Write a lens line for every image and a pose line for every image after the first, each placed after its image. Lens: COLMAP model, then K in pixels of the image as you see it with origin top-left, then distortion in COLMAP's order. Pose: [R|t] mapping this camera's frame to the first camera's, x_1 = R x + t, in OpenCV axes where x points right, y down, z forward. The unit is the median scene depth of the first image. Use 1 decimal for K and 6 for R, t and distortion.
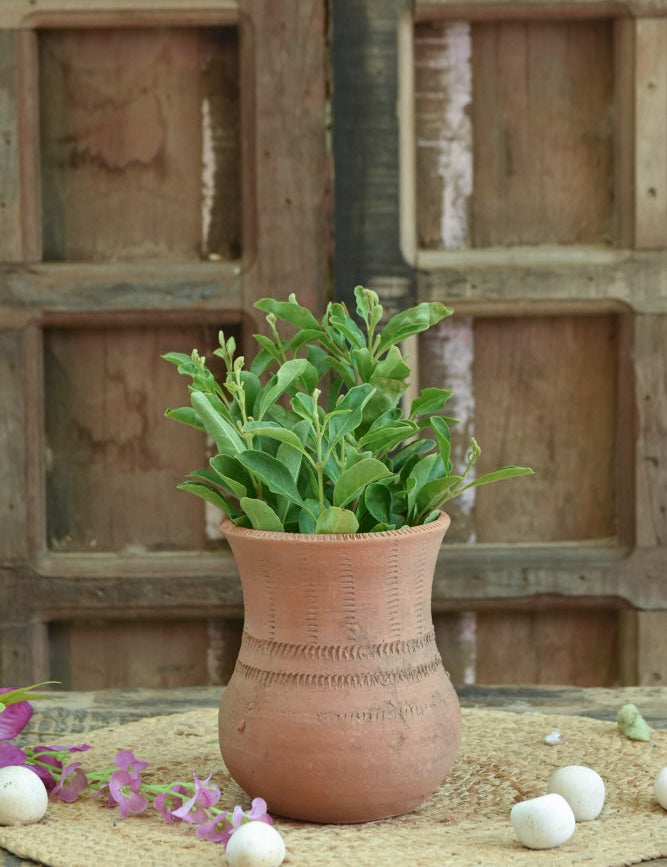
lens RADIAL K [[5150.7, 0, 332.9], [0, 5150.7, 435.1], [0, 0, 1]] dist [-0.179004, 0.000000]
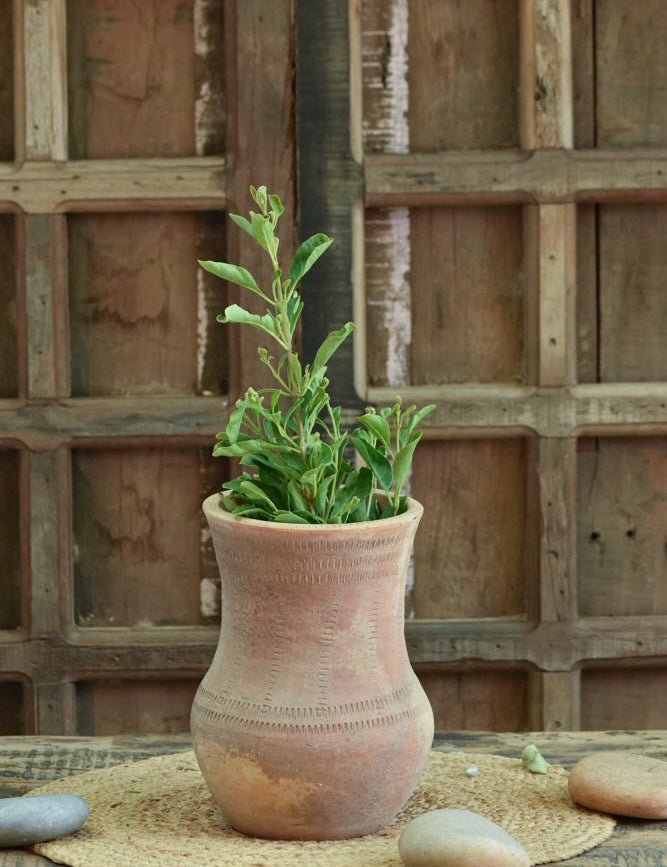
lens RADIAL K [[5150.7, 0, 331.2], [0, 5150.7, 435.2], [0, 0, 1]] dist [-0.179004, 0.000000]
pose [[0.999998, -0.001538, -0.001541, 0.009408], [0.001519, 0.999918, -0.012700, -0.008101], [0.001560, 0.012697, 0.999918, -0.265363]]
